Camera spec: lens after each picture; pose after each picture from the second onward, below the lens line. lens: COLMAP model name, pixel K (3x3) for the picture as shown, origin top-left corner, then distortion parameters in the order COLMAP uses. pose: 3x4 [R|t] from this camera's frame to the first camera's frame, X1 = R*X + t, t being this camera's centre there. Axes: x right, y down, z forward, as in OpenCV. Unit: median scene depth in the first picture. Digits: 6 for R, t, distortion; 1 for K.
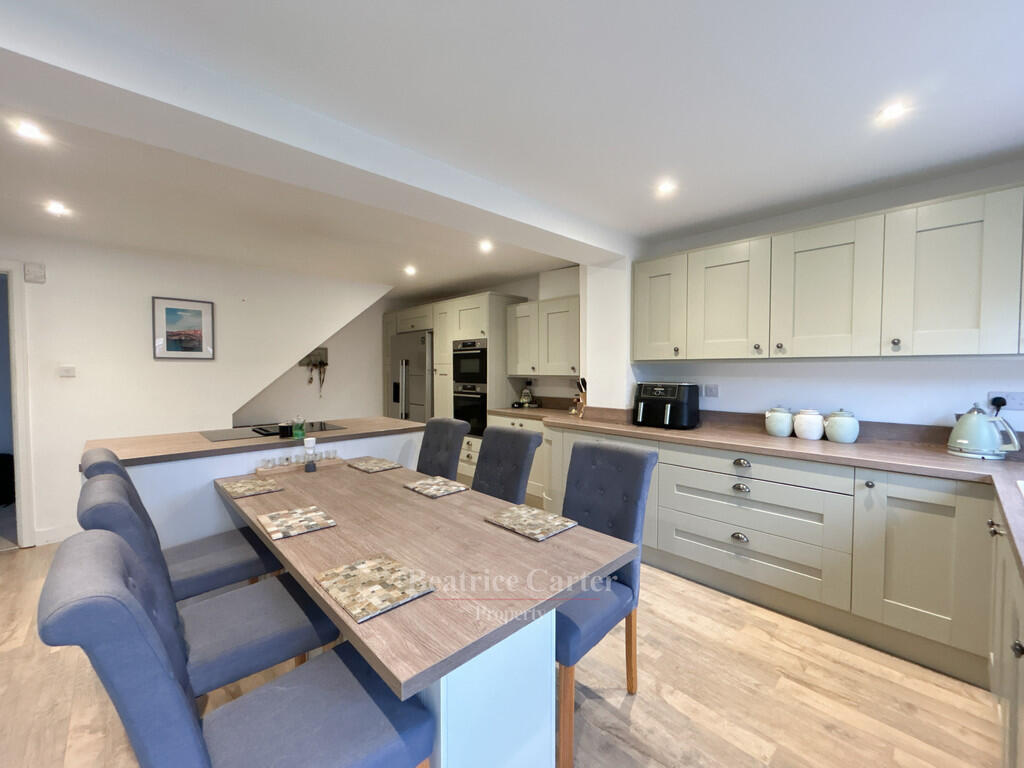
lens RADIAL K [[415.6, 0, 512.0], [0, 415.6, 384.0], [0, 0, 1]] dist [0.000155, 0.000192]
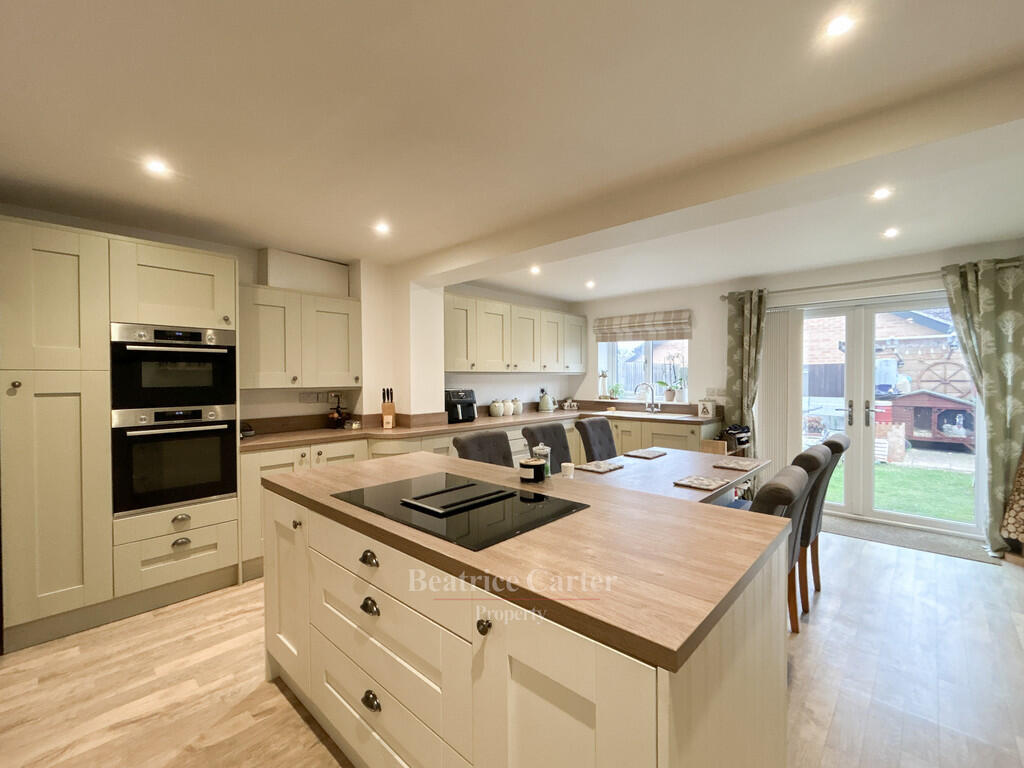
lens RADIAL K [[445.1, 0, 512.0], [0, 445.1, 384.0], [0, 0, 1]] dist [-0.000673, -0.000055]
pose [[-0.061718, -0.011096, 0.998032, -0.918324], [0.045267, 0.998878, 0.013905, -0.025992], [-0.997067, 0.046036, -0.061147, 0.783653]]
